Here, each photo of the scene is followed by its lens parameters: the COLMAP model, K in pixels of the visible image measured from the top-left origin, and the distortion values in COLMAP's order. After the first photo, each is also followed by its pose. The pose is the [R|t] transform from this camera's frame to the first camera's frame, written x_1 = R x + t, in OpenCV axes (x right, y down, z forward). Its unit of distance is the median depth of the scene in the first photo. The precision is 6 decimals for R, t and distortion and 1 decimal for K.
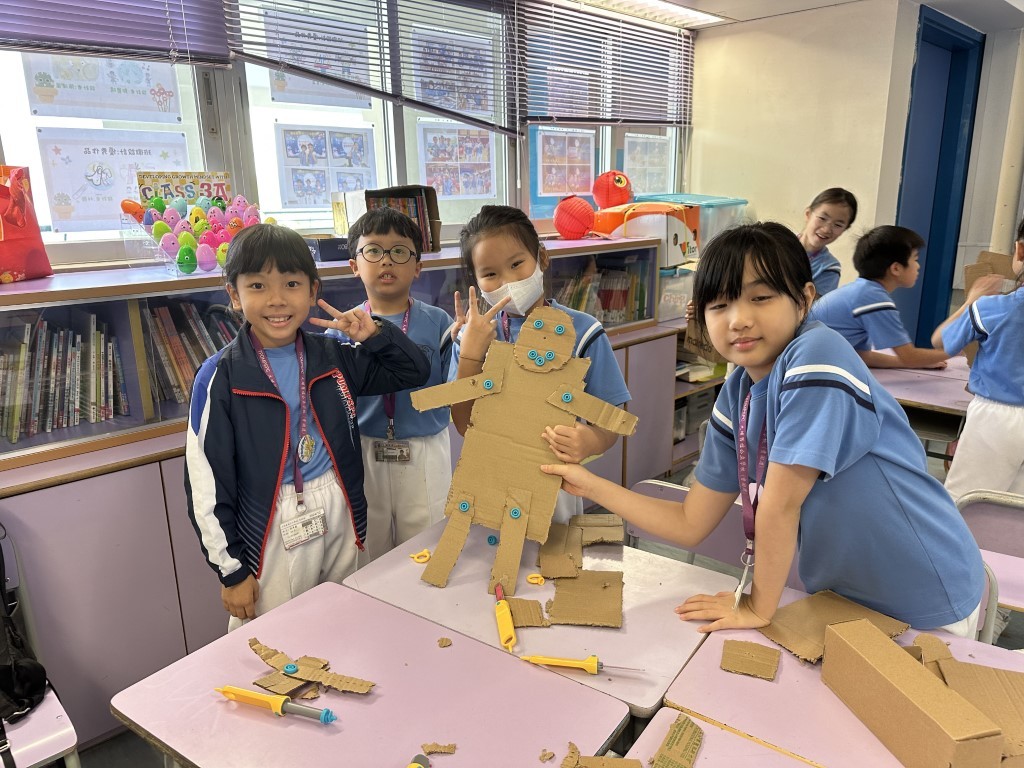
lens RADIAL K [[722.4, 0, 512.0], [0, 722.4, 384.0], [0, 0, 1]] dist [0.070299, -0.319700]
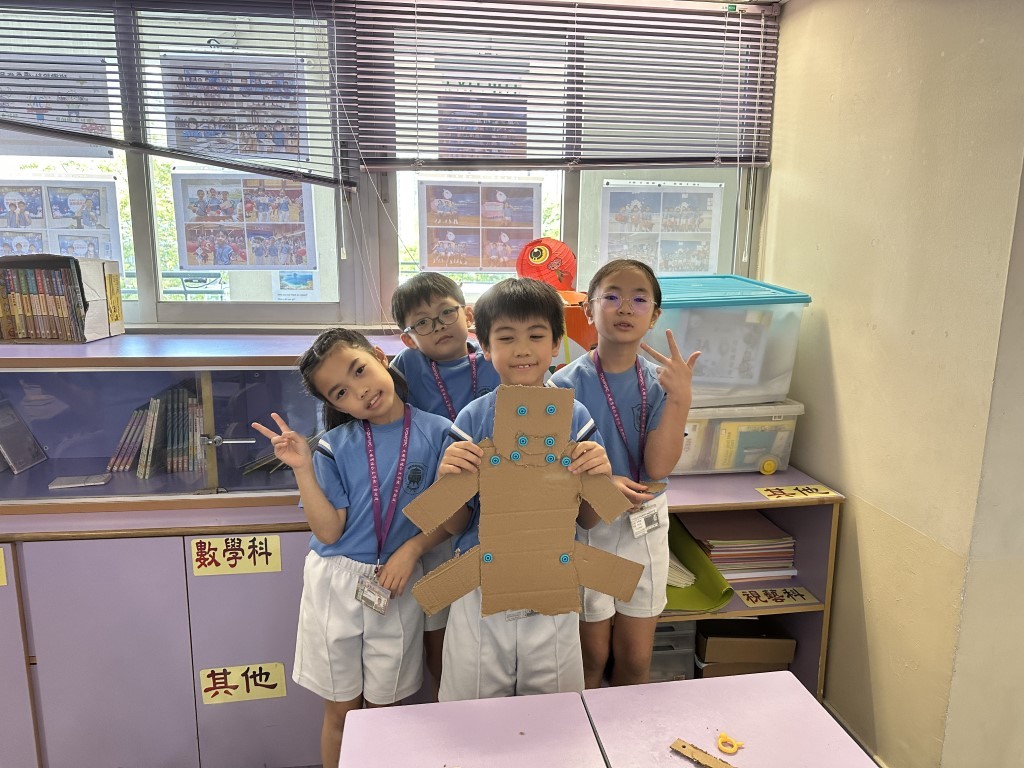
lens RADIAL K [[723.1, 0, 512.0], [0, 723.1, 384.0], [0, 0, 1]] dist [0.008403, -0.058439]
pose [[0.811162, 0.120294, -0.572316, 0.615167], [-0.173022, 0.984170, -0.038368, -0.166334], [0.558642, 0.130146, 0.819135, 0.583297]]
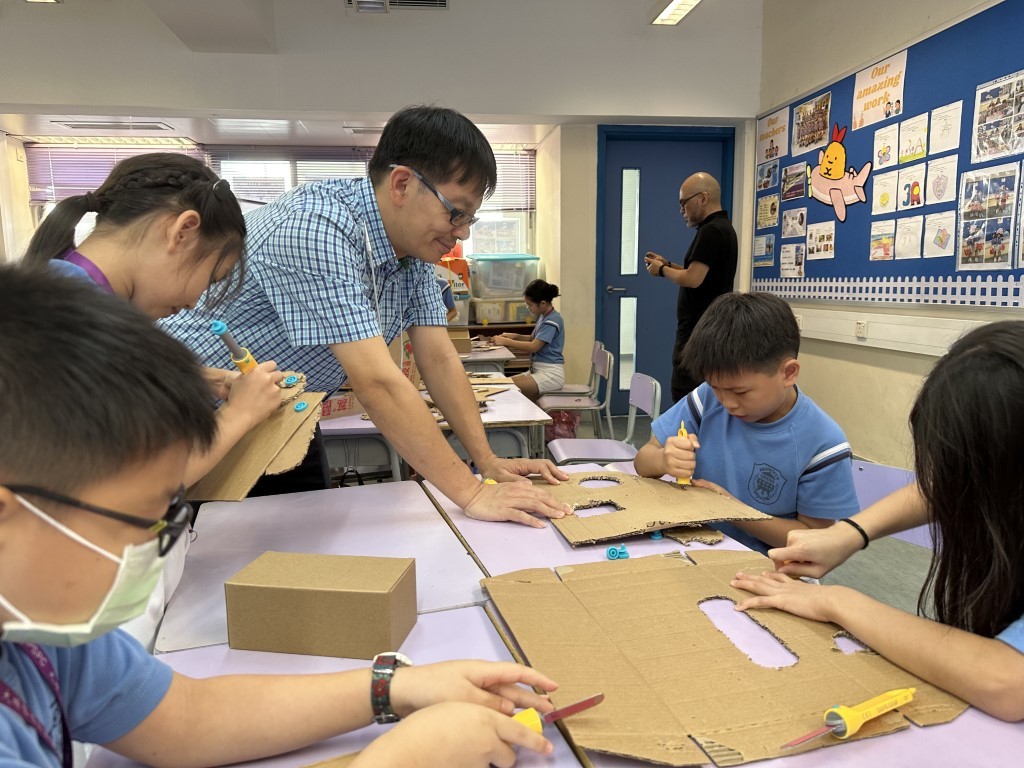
lens RADIAL K [[723.1, 0, 512.0], [0, 723.1, 384.0], [0, 0, 1]] dist [0.008403, -0.058439]
pose [[0.812685, 0.082648, -0.576812, 1.575461], [-0.162625, 0.982728, -0.088316, 0.211713], [0.559550, 0.165577, 0.812089, -0.312023]]
